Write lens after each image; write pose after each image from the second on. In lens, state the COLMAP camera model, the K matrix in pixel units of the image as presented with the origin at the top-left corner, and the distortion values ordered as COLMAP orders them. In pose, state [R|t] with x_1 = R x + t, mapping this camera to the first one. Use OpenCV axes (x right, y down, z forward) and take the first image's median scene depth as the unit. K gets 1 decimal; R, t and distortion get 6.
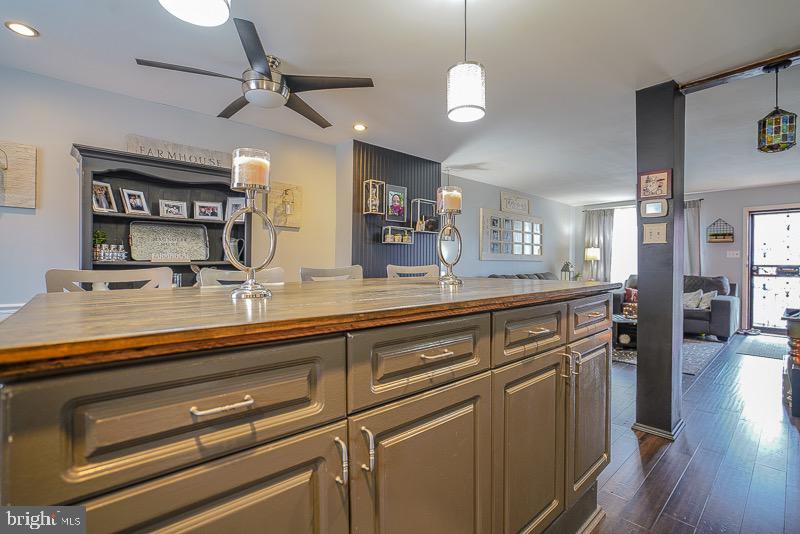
lens RADIAL K [[363.4, 0, 402.8], [0, 363.4, 262.4], [0, 0, 1]] dist [-0.029617, 0.011111]
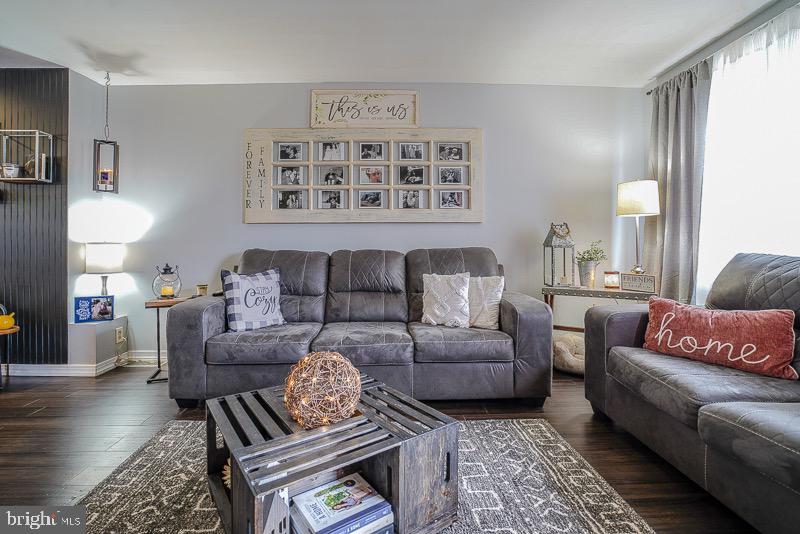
lens RADIAL K [[375.1, 0, 390.4], [0, 375.1, 245.0], [0, 0, 1]] dist [-0.078991, 0.047042]
pose [[0.756240, -0.009945, -0.654218, 0.774884], [0.007997, 0.999950, -0.005956, 0.032468], [0.654245, -0.000727, 0.756282, 0.742263]]
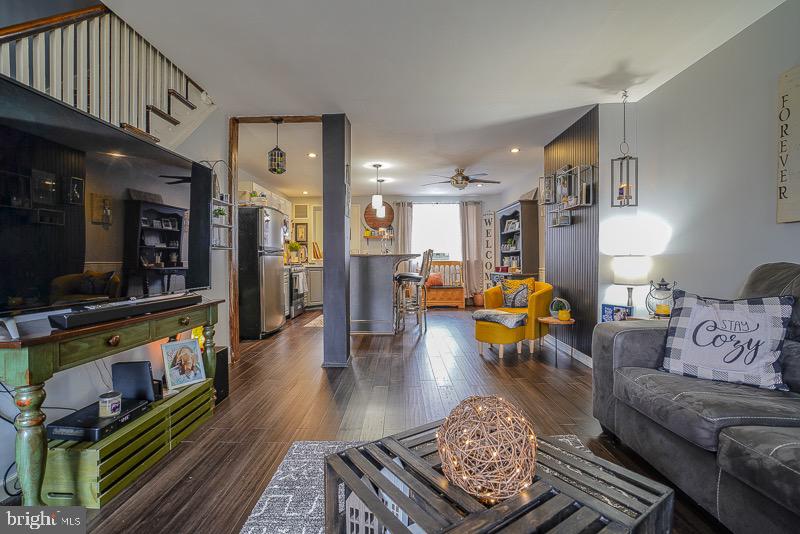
lens RADIAL K [[369.6, 0, 397.7], [0, 369.6, 263.1], [0, 0, 1]] dist [-0.053365, 0.020027]
pose [[-0.675229, 0.002697, -0.737603, 0.750683], [-0.002100, 0.999982, 0.005579, 0.032261], [0.737605, 0.005316, -0.675212, 0.992219]]
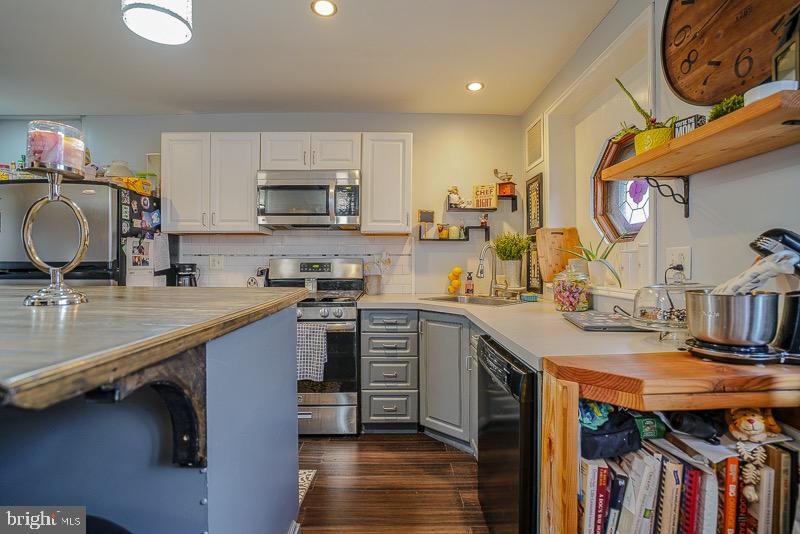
lens RADIAL K [[369.8, 0, 399.4], [0, 369.8, 267.8], [0, 0, 1]] dist [-0.060153, 0.023200]
pose [[-0.751793, -0.010919, 0.659309, -0.282995], [-0.005205, 0.999930, 0.010624, 0.000558], [-0.659379, 0.004555, -0.751797, 0.203097]]
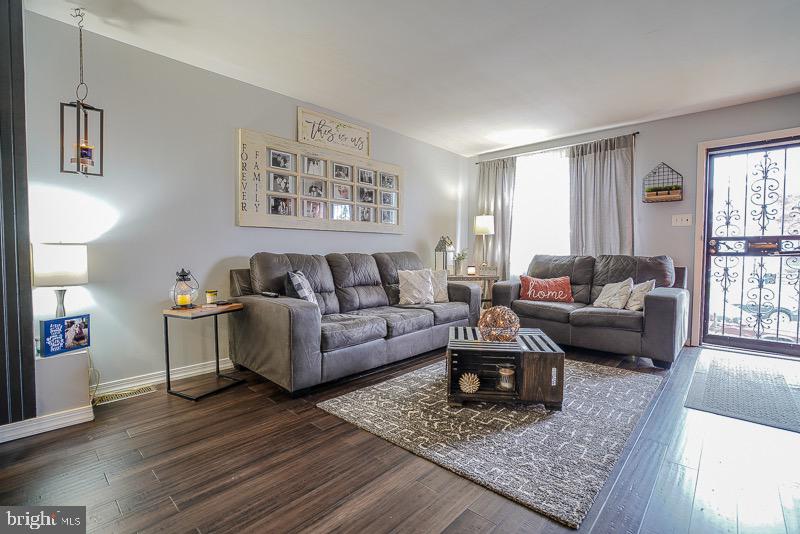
lens RADIAL K [[369.6, 0, 397.7], [0, 369.6, 263.1], [0, 0, 1]] dist [-0.053365, 0.020027]
pose [[0.996564, -0.005950, 0.082617, 0.417302], [0.003289, 0.999472, 0.032313, 0.032533], [-0.082765, -0.031931, 0.996057, 0.454415]]
